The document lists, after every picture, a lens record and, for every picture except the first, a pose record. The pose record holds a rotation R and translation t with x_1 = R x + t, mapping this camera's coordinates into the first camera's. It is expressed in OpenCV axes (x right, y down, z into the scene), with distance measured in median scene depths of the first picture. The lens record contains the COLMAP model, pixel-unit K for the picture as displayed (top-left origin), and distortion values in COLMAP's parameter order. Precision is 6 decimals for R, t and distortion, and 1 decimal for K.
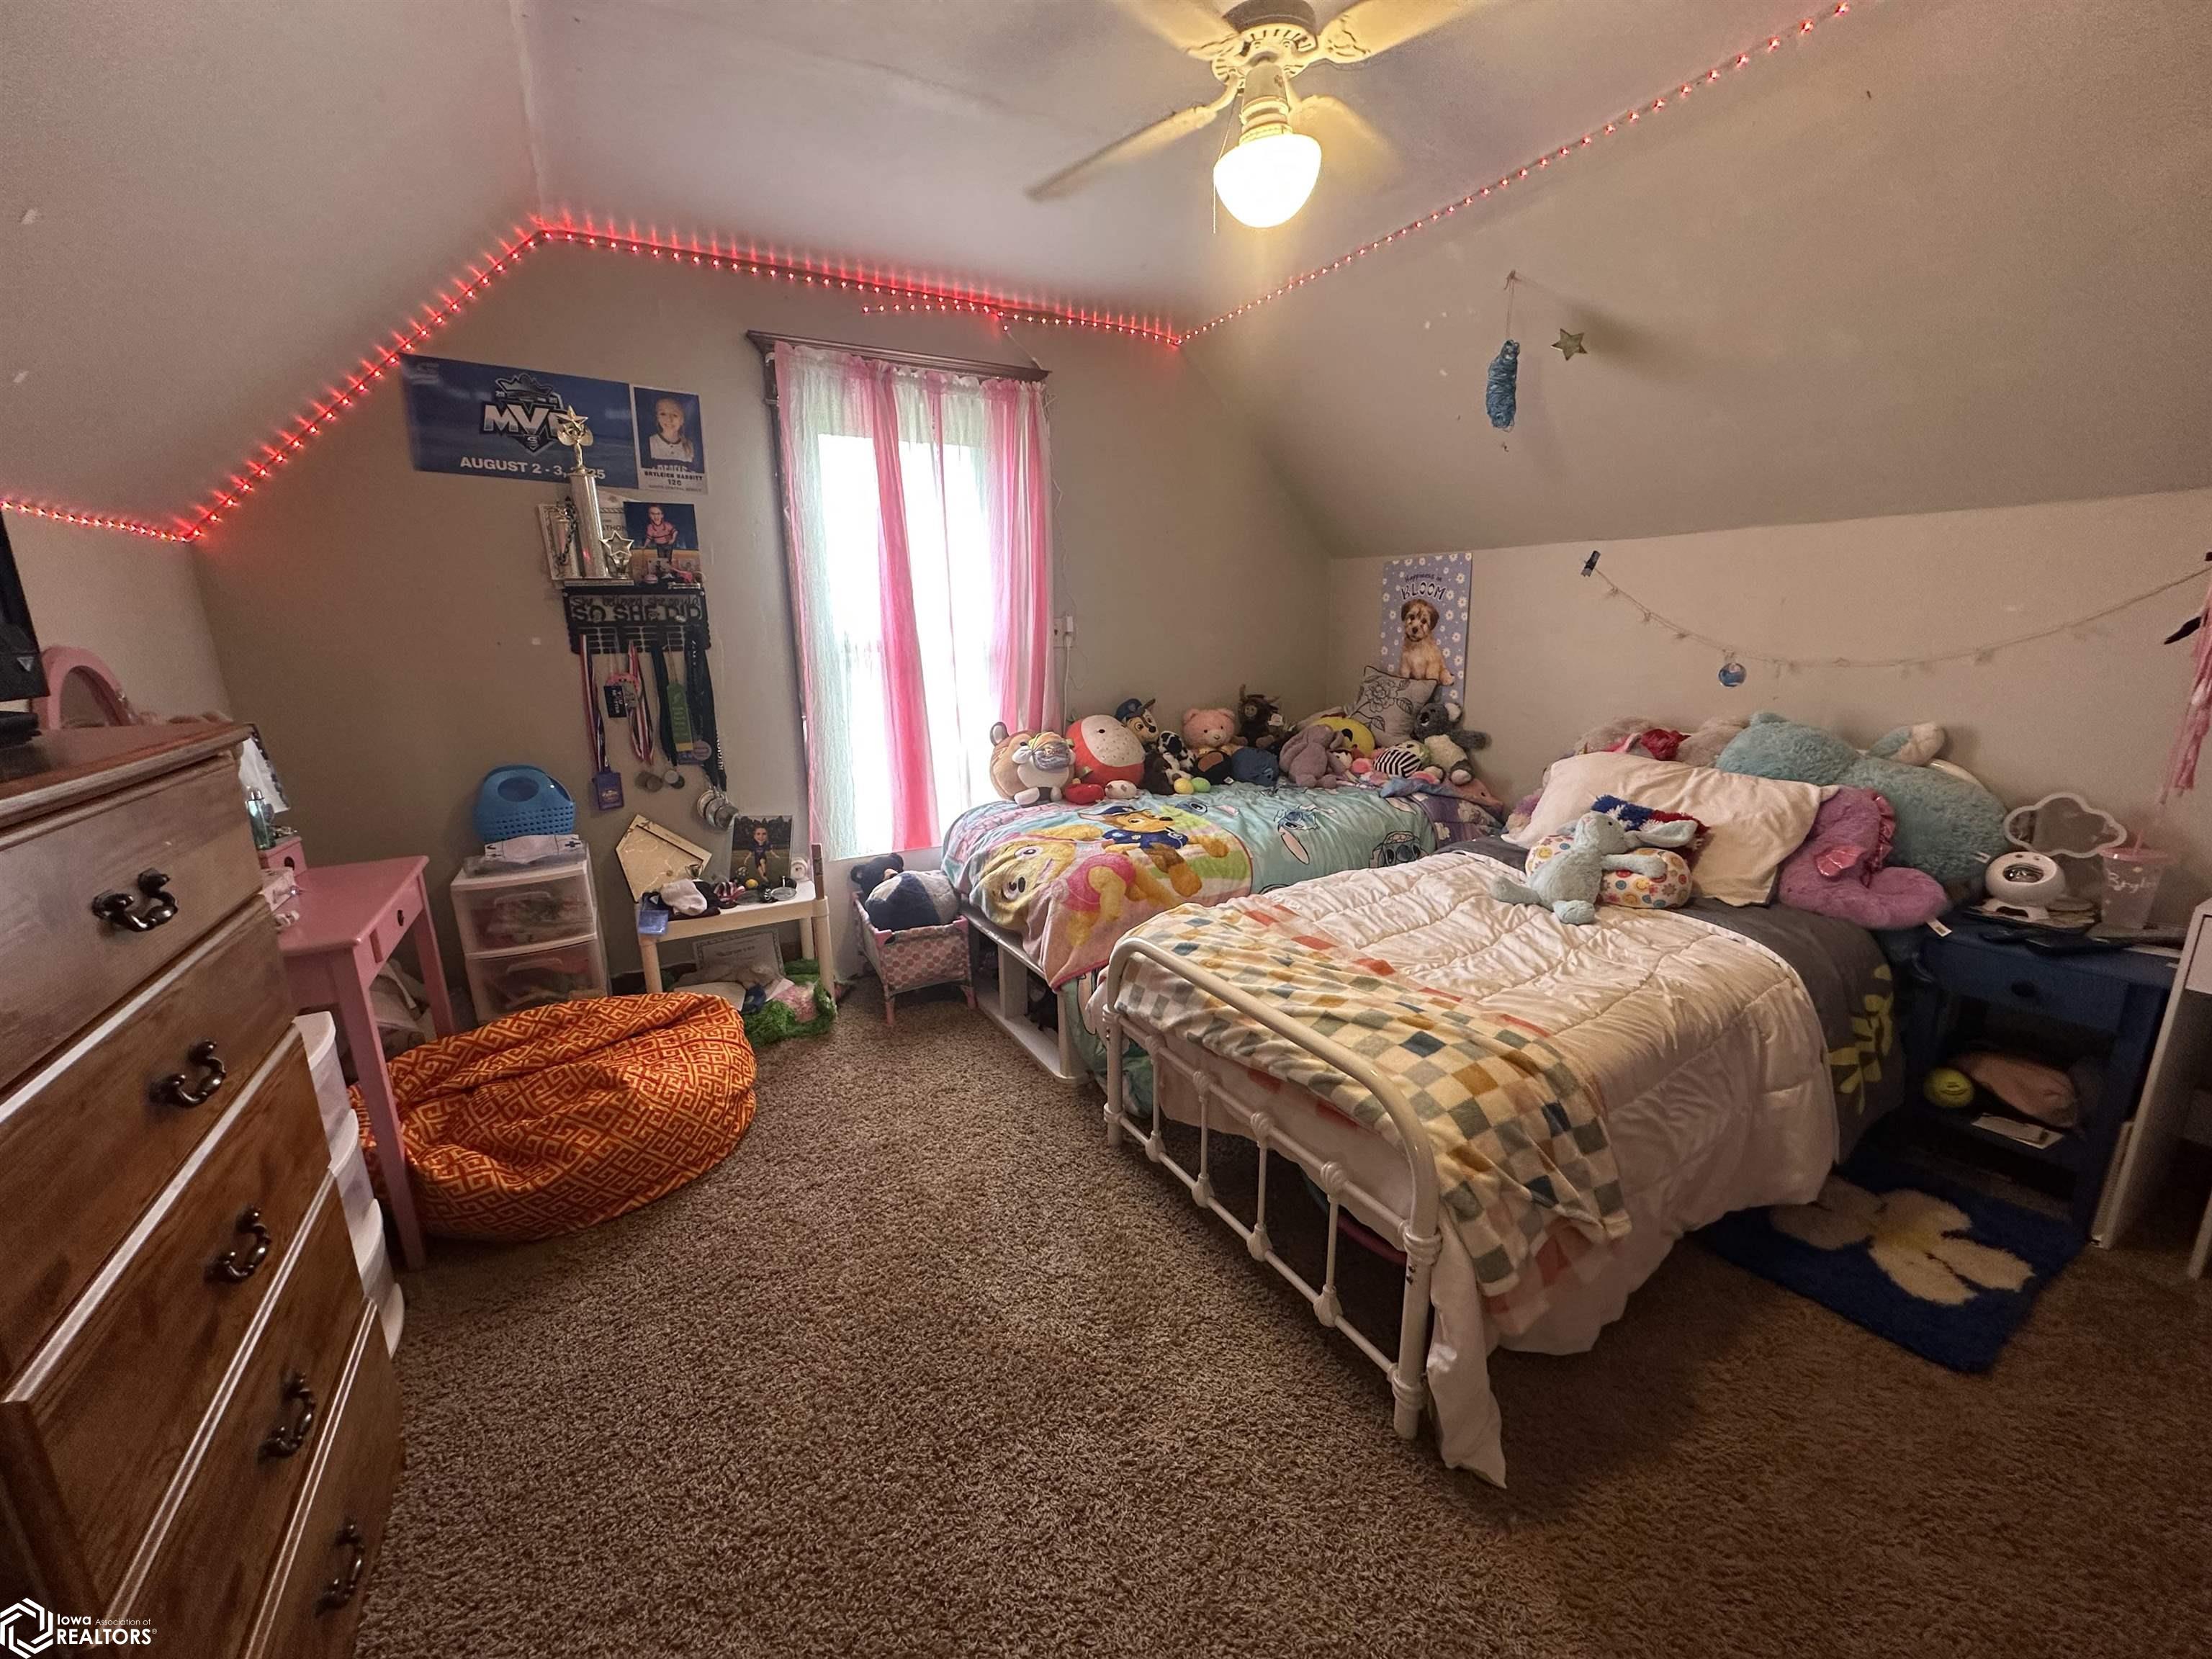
lens RADIAL K [[880.9, 0, 1103.4], [0, 880.9, 829.4], [0, 0, 1]] dist [-0.001703, 0.000063]
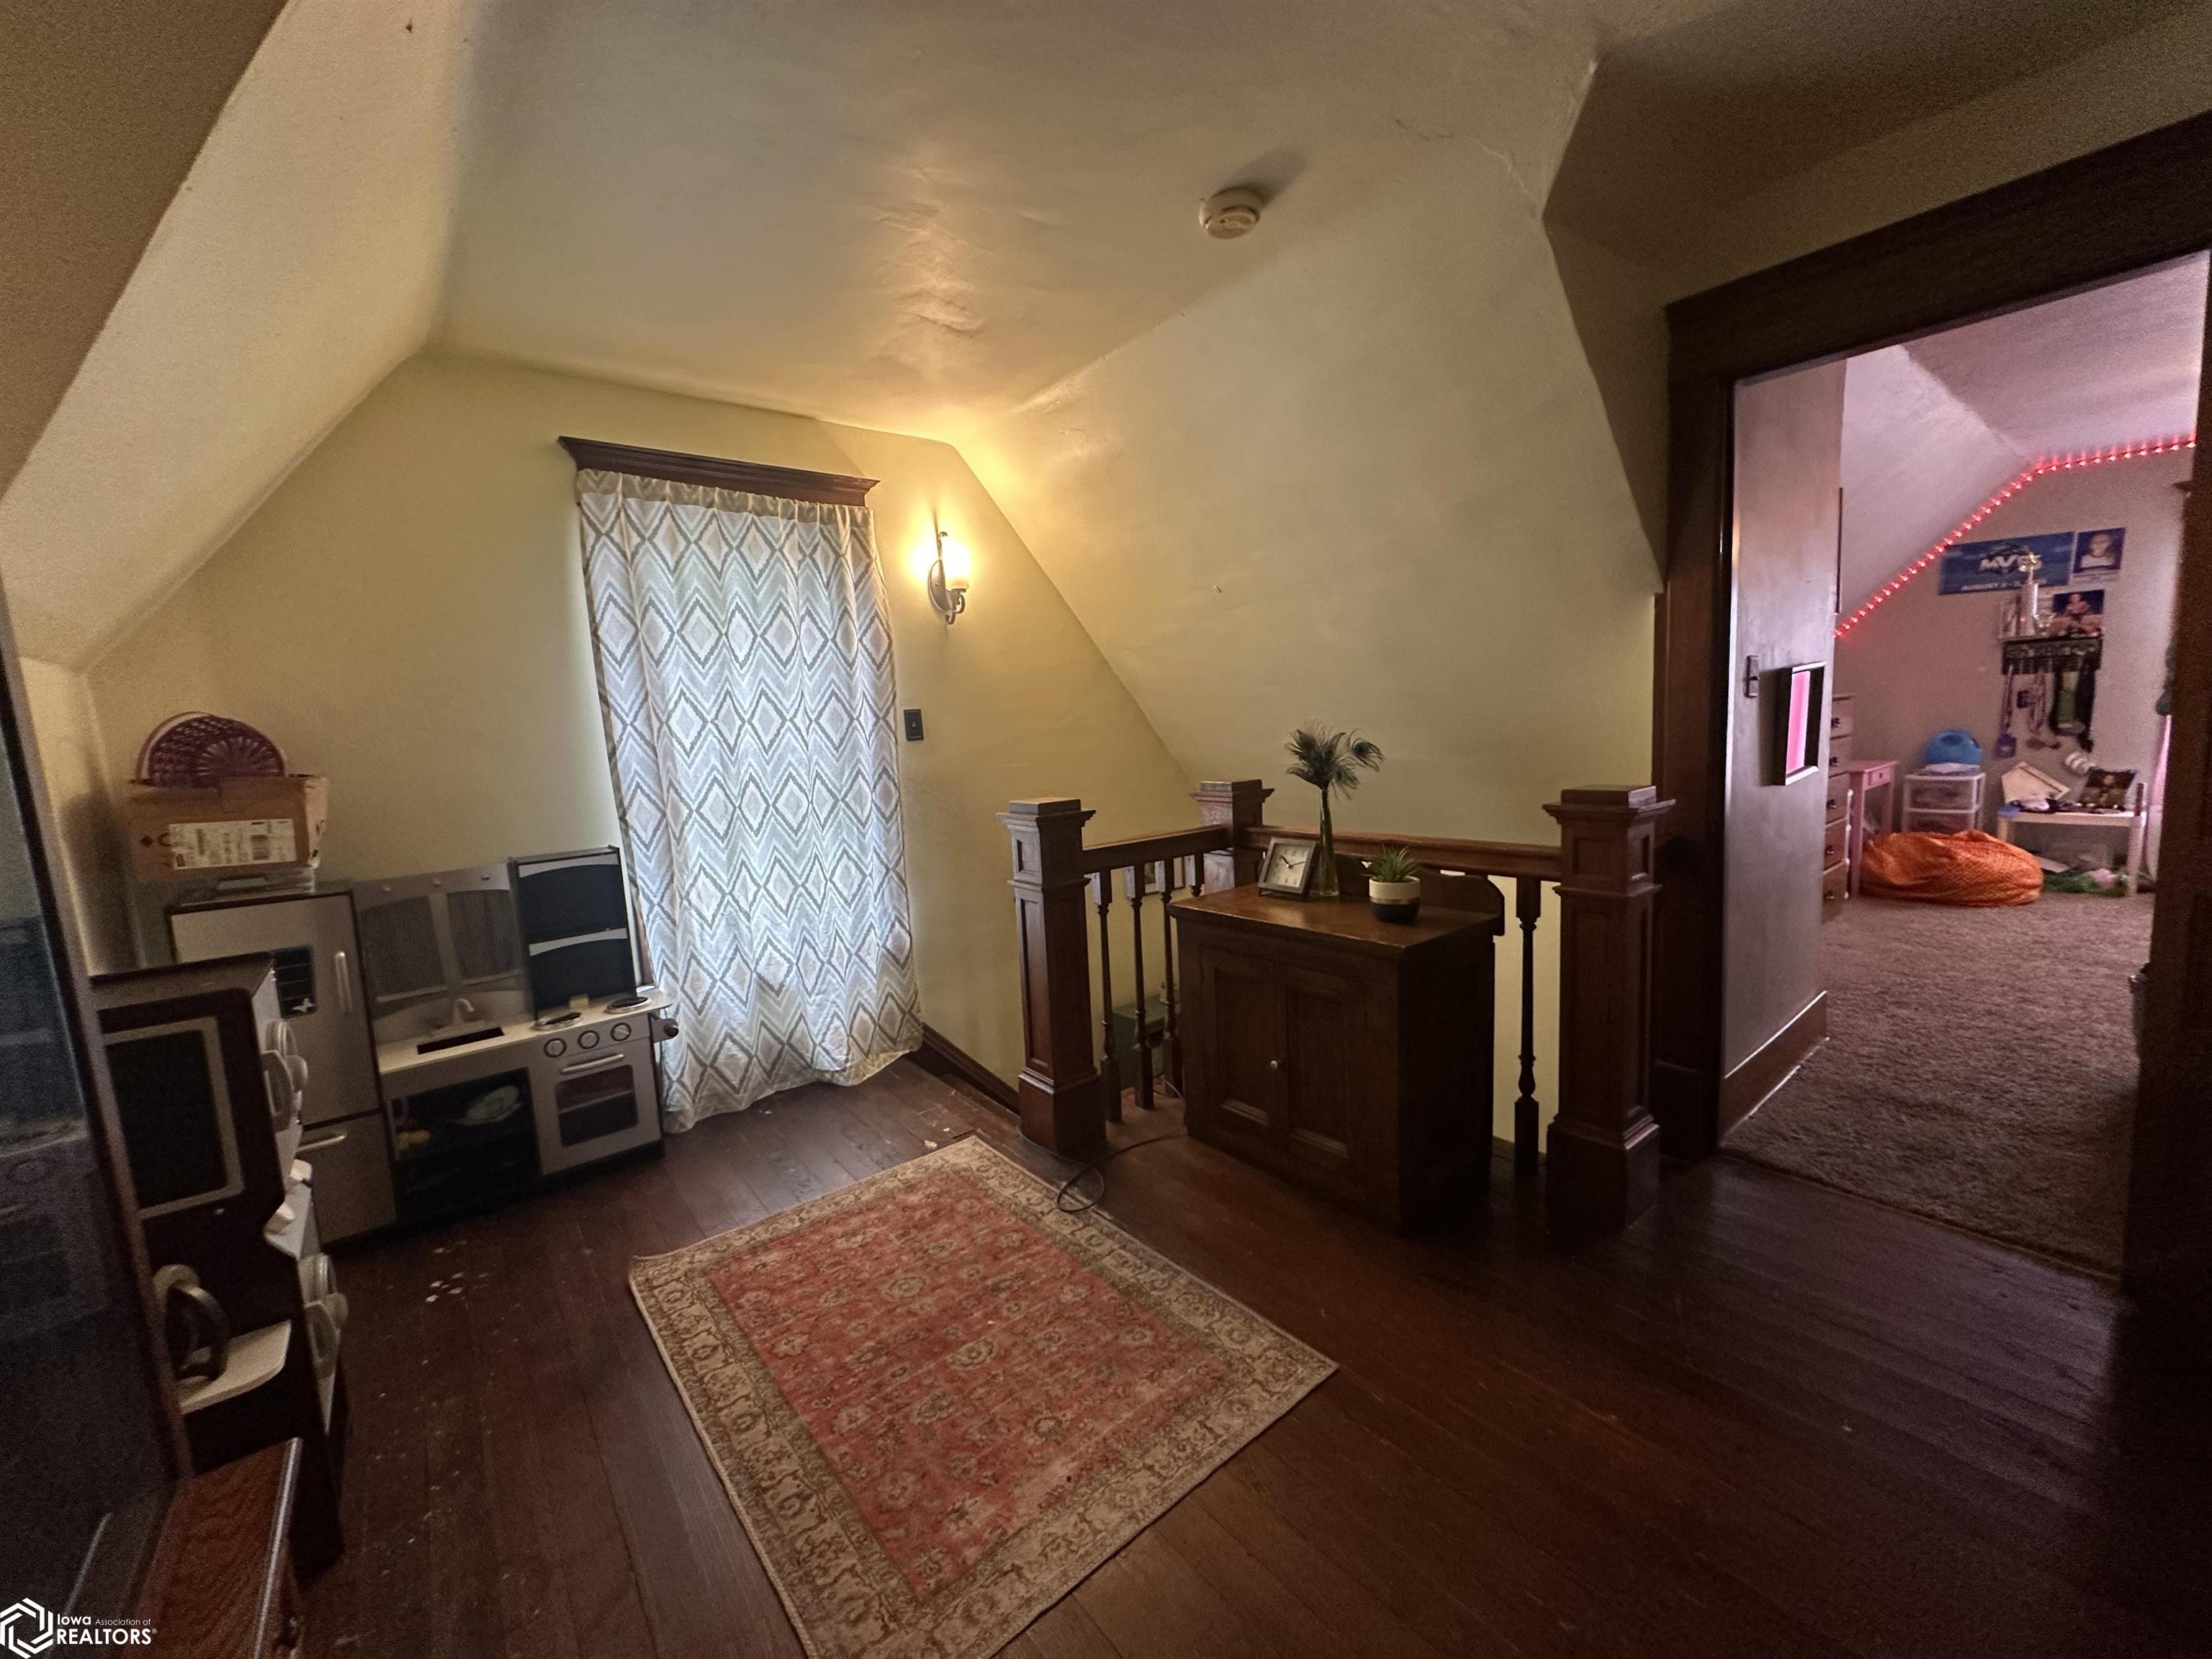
lens RADIAL K [[880.9, 0, 1115.4], [0, 880.9, 827.1], [0, 0, 1]] dist [-0.001703, 0.000063]
pose [[0.167667, 0.125381, -0.977838, 1.018076], [-0.185449, 0.978183, 0.093627, 0.313253], [0.968244, 0.165641, 0.187261, -1.216309]]
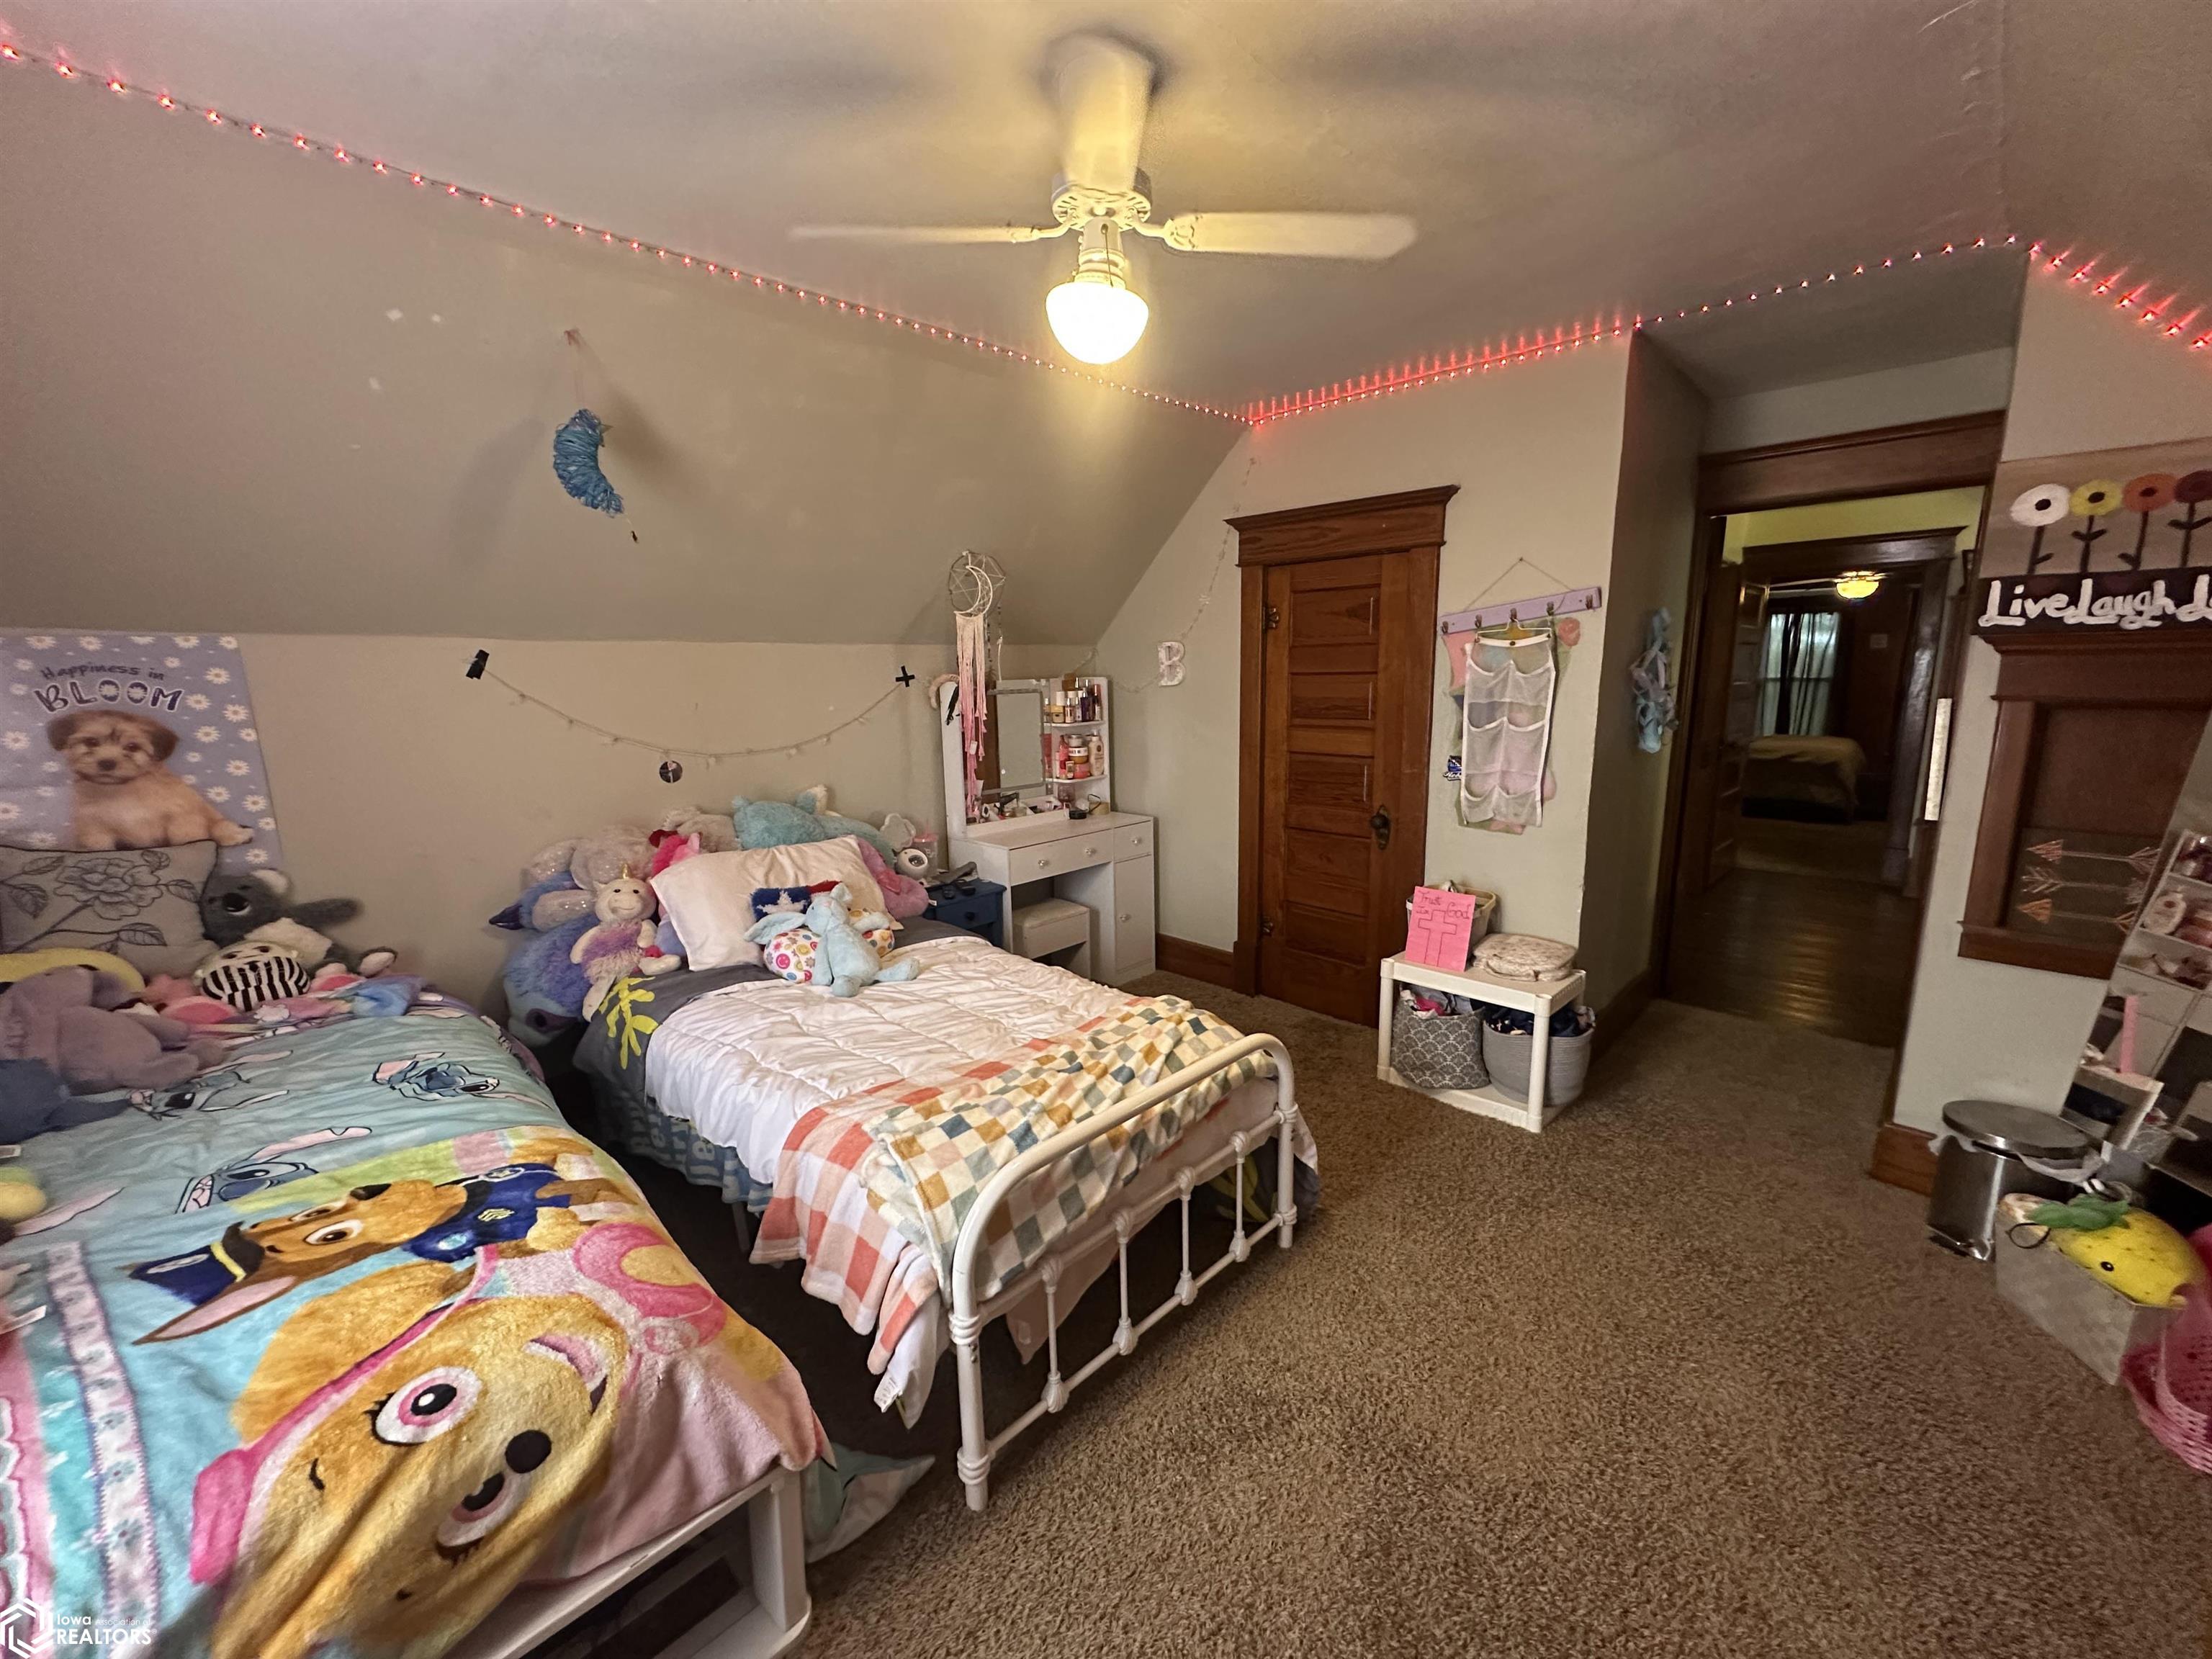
lens RADIAL K [[880.9, 0, 1105.9], [0, 880.9, 826.4], [0, 0, 1]] dist [-0.001703, 0.000063]
pose [[-0.273836, -0.148601, 0.950227, -0.484351], [0.242680, 0.945347, 0.217773, -0.217652], [-0.930656, 0.290235, -0.222808, 0.758821]]
